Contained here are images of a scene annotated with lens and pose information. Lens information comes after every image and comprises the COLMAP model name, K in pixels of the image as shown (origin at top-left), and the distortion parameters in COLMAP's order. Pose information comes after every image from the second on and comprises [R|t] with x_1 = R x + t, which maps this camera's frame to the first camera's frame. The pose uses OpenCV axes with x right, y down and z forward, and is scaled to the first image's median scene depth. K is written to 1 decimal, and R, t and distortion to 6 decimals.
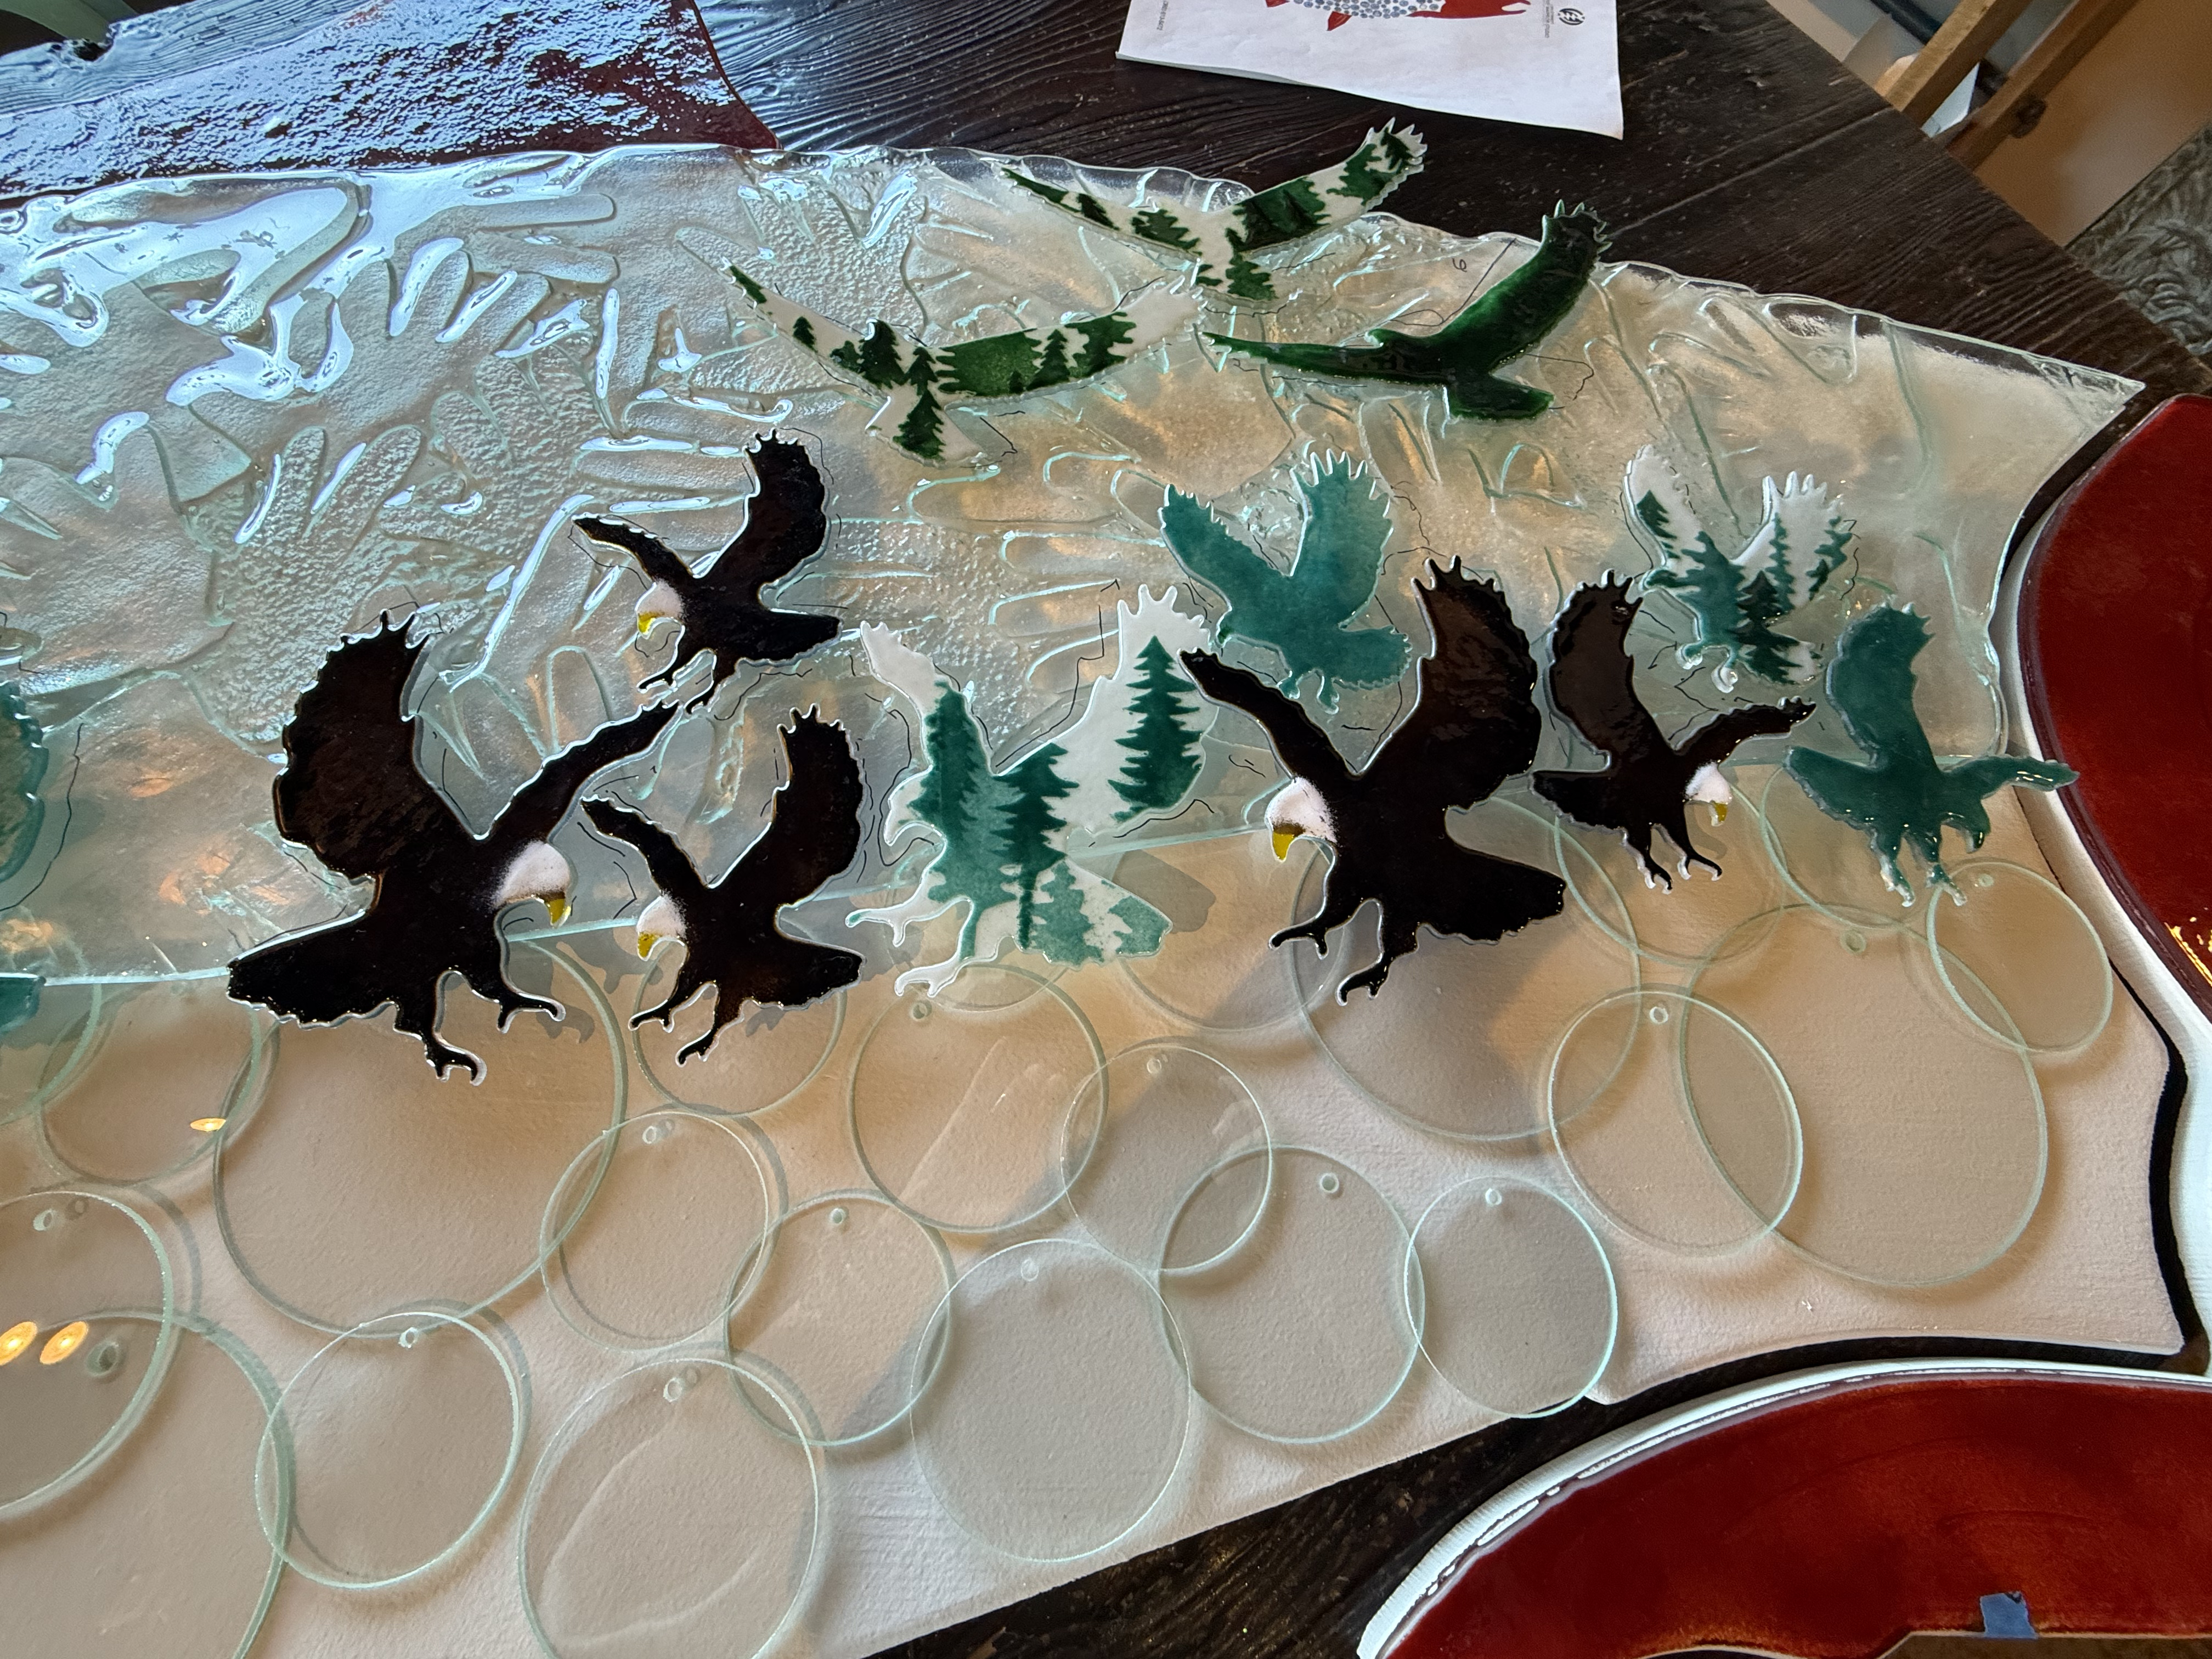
lens RADIAL K [[874.3, 0, 1093.9], [0, 874.3, 837.9], [0, 0, 1]] dist [0.002023, 0.000205]
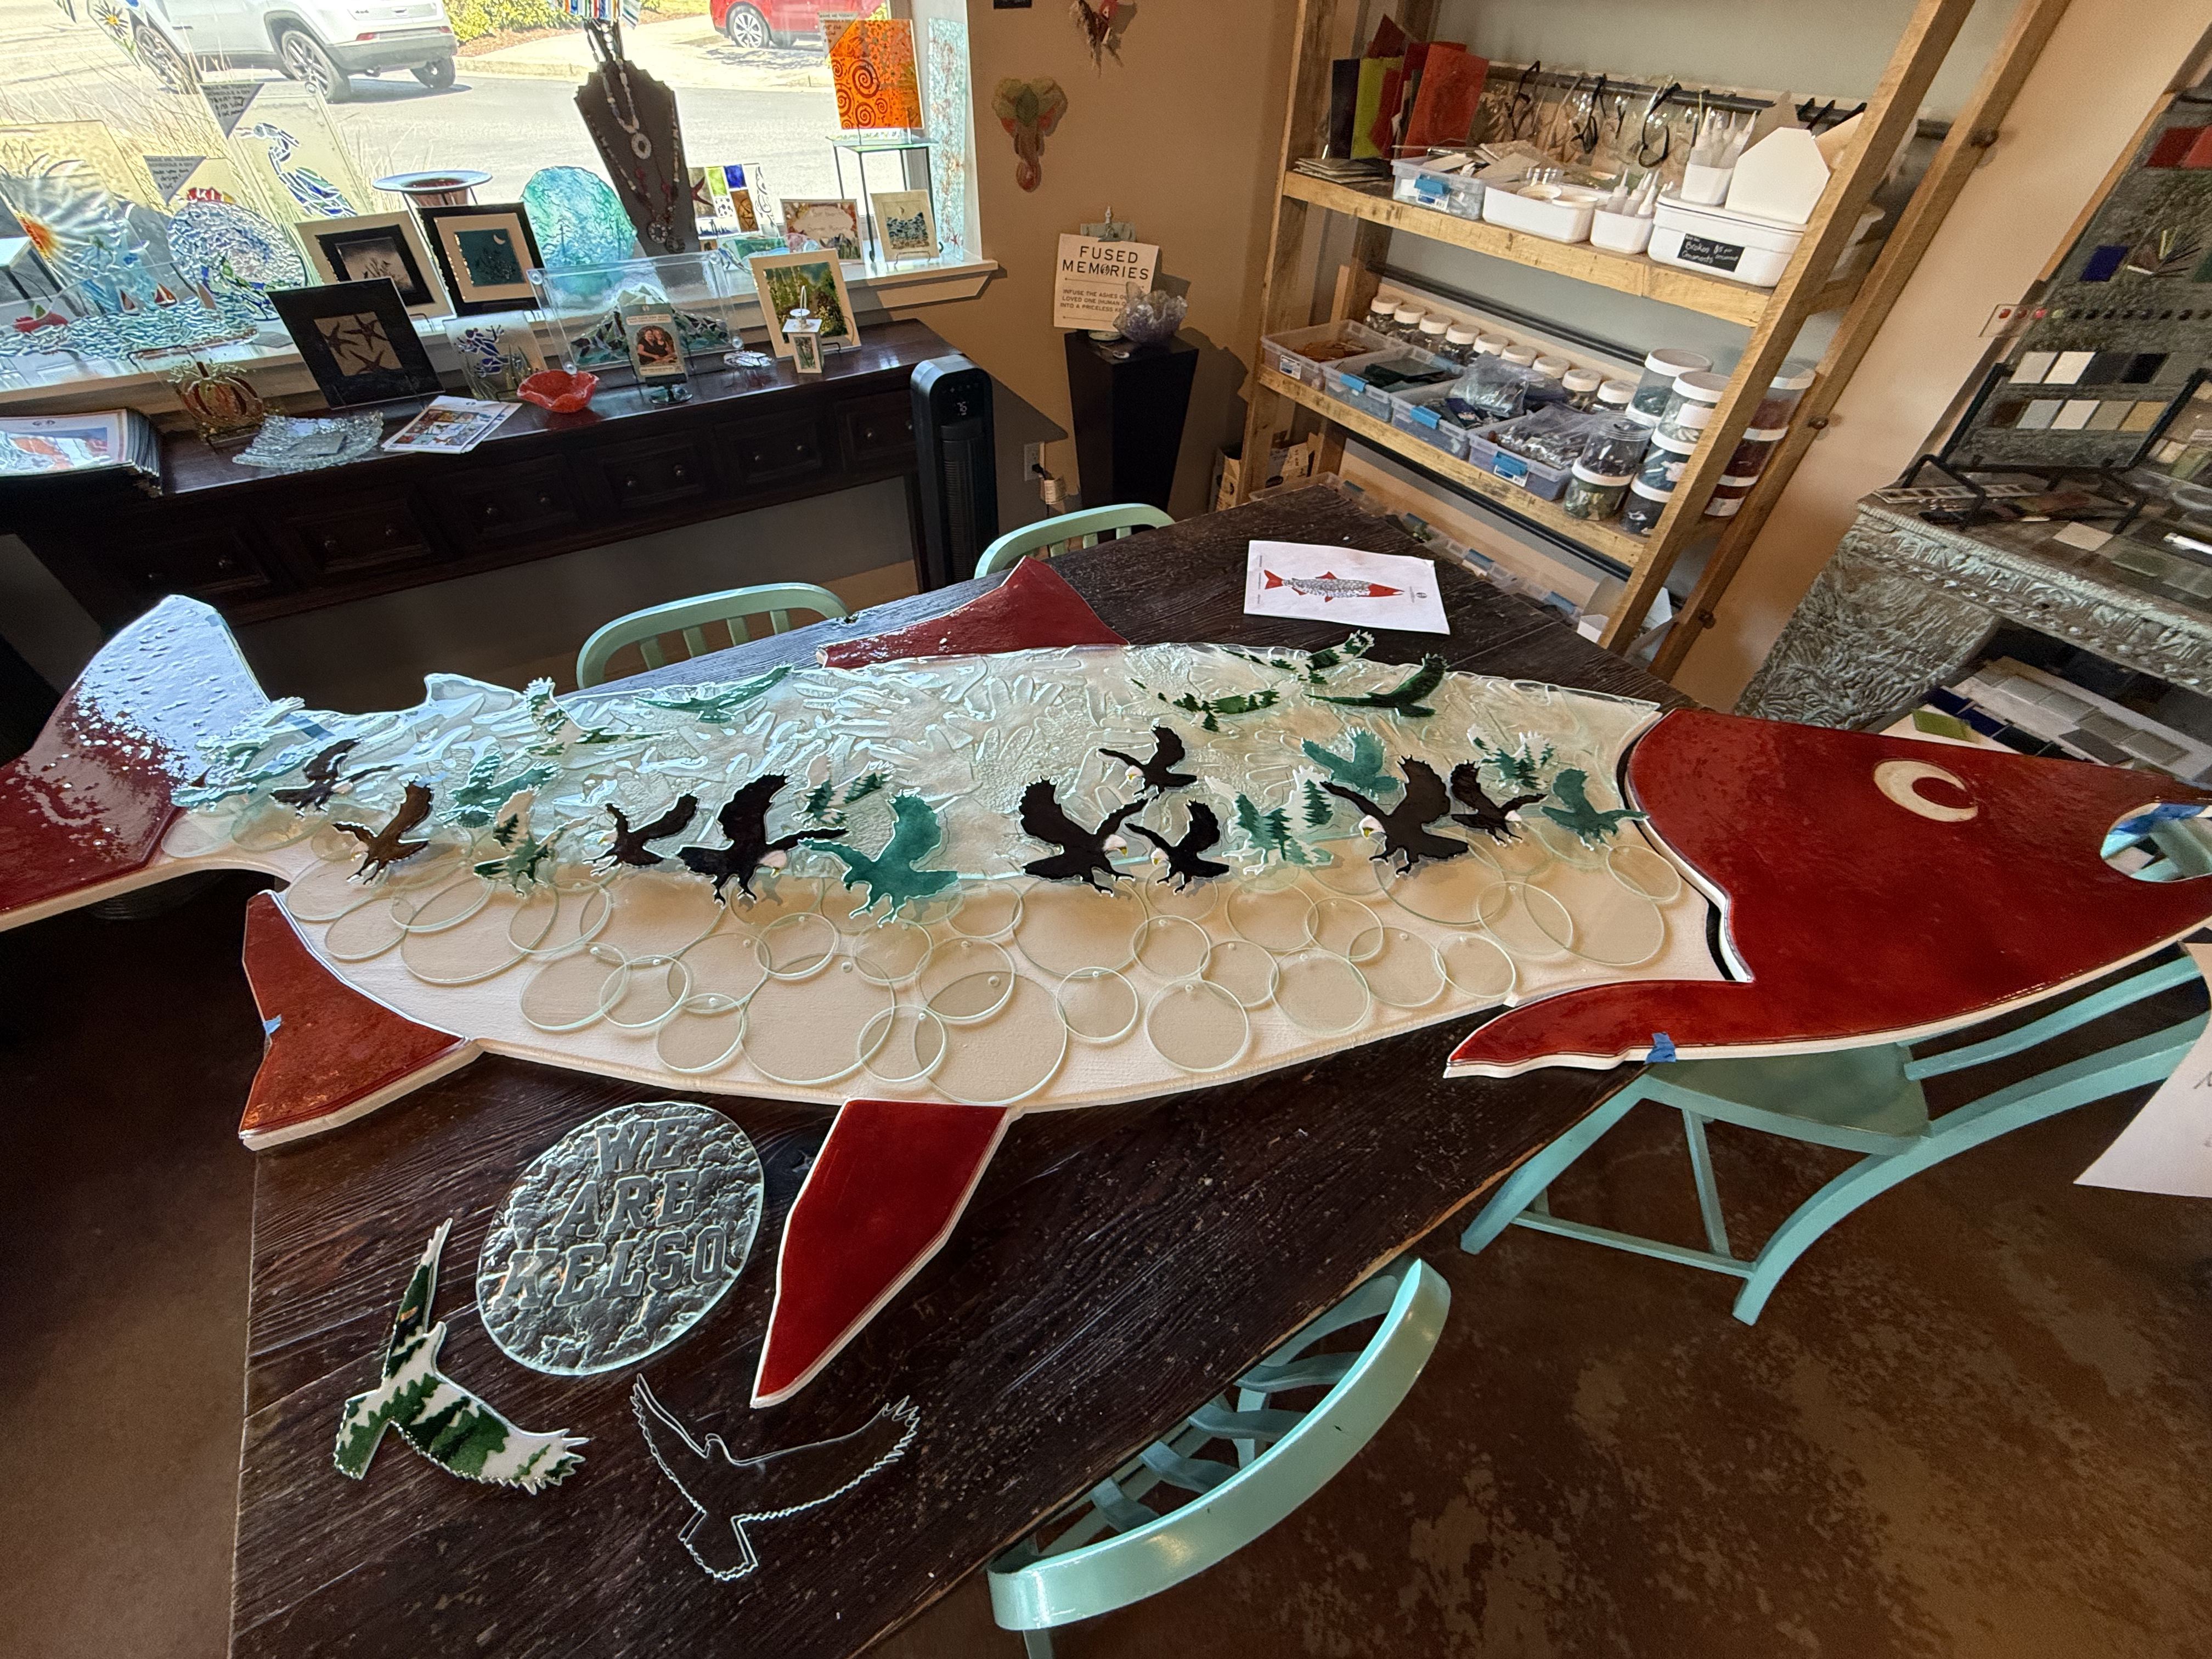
lens RADIAL K [[874.3, 0, 1105.3], [0, 874.3, 834.8], [0, 0, 1]] dist [0.002023, 0.000205]
pose [[0.999602, -0.024914, 0.013255, -0.618467], [0.028205, 0.897569, -0.439971, 1.136941], [-0.000935, 0.440170, 0.897914, -1.430299]]
